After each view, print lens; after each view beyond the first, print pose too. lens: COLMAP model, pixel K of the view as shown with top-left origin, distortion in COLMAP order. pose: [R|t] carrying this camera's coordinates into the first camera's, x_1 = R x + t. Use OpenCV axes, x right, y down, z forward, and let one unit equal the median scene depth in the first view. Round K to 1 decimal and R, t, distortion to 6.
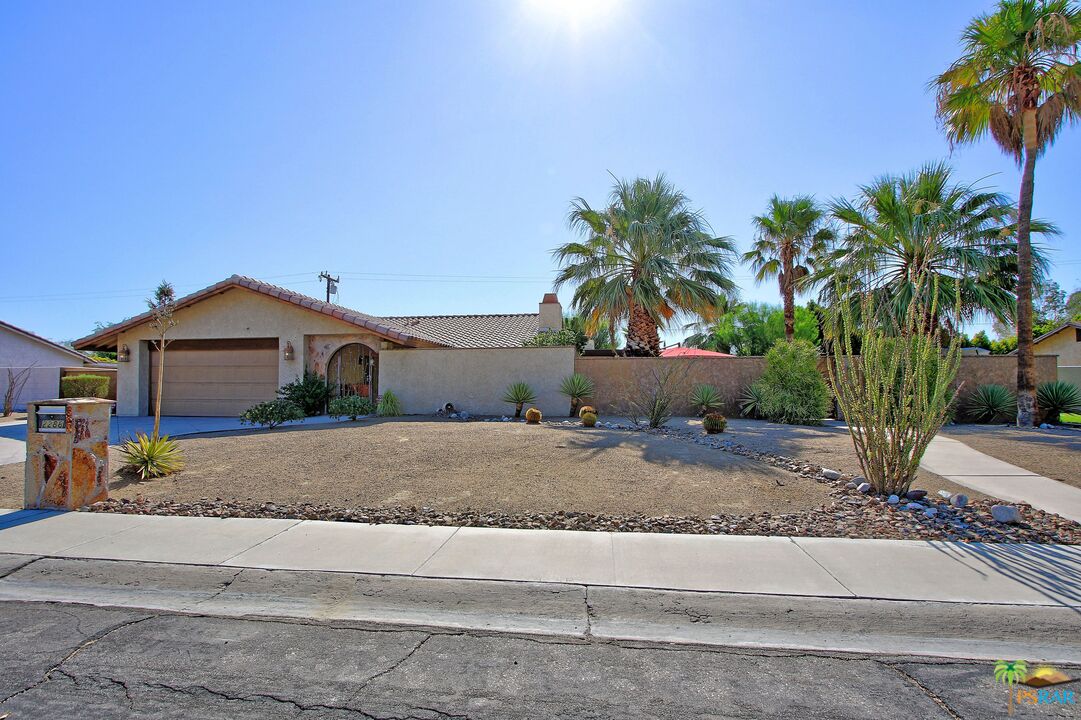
lens RADIAL K [[522.8, 0, 540.4], [0, 522.8, 362.6], [0, 0, 1]] dist [-0.017506, 0.004905]
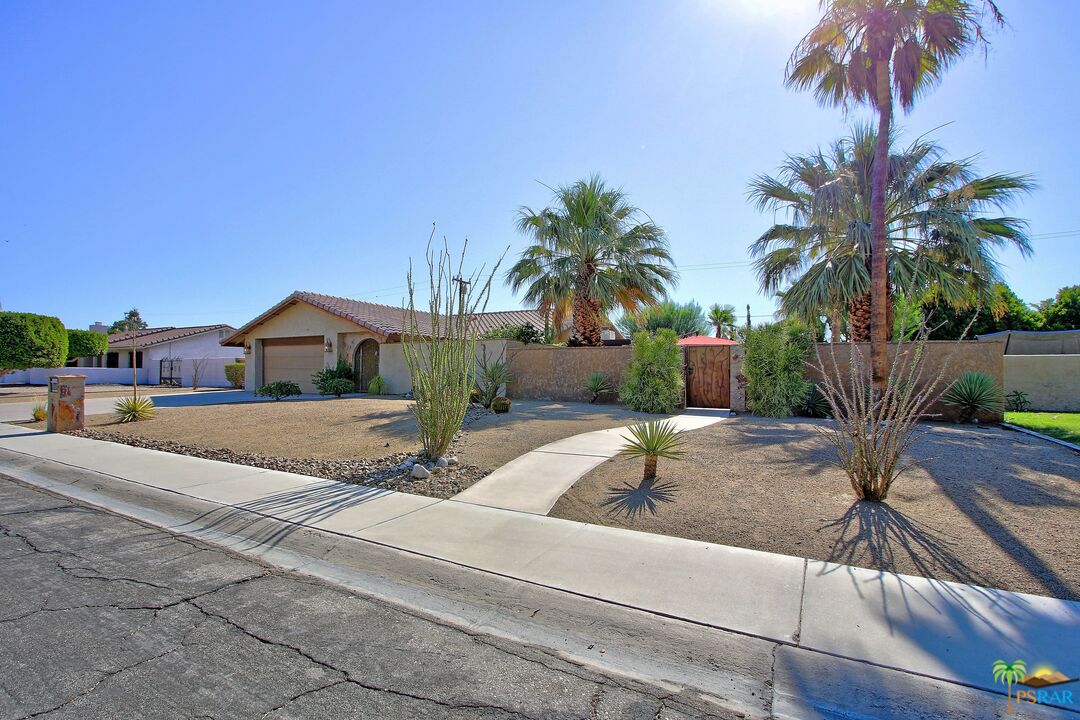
lens RADIAL K [[517.8, 0, 540.7], [0, 517.8, 358.8], [0, 0, 1]] dist [0.001392, 0.000401]
pose [[0.918689, -0.000707, -0.394981, 0.551552], [0.006640, 0.999885, 0.013653, -0.001444], [0.394926, -0.015165, 0.918588, -0.022628]]
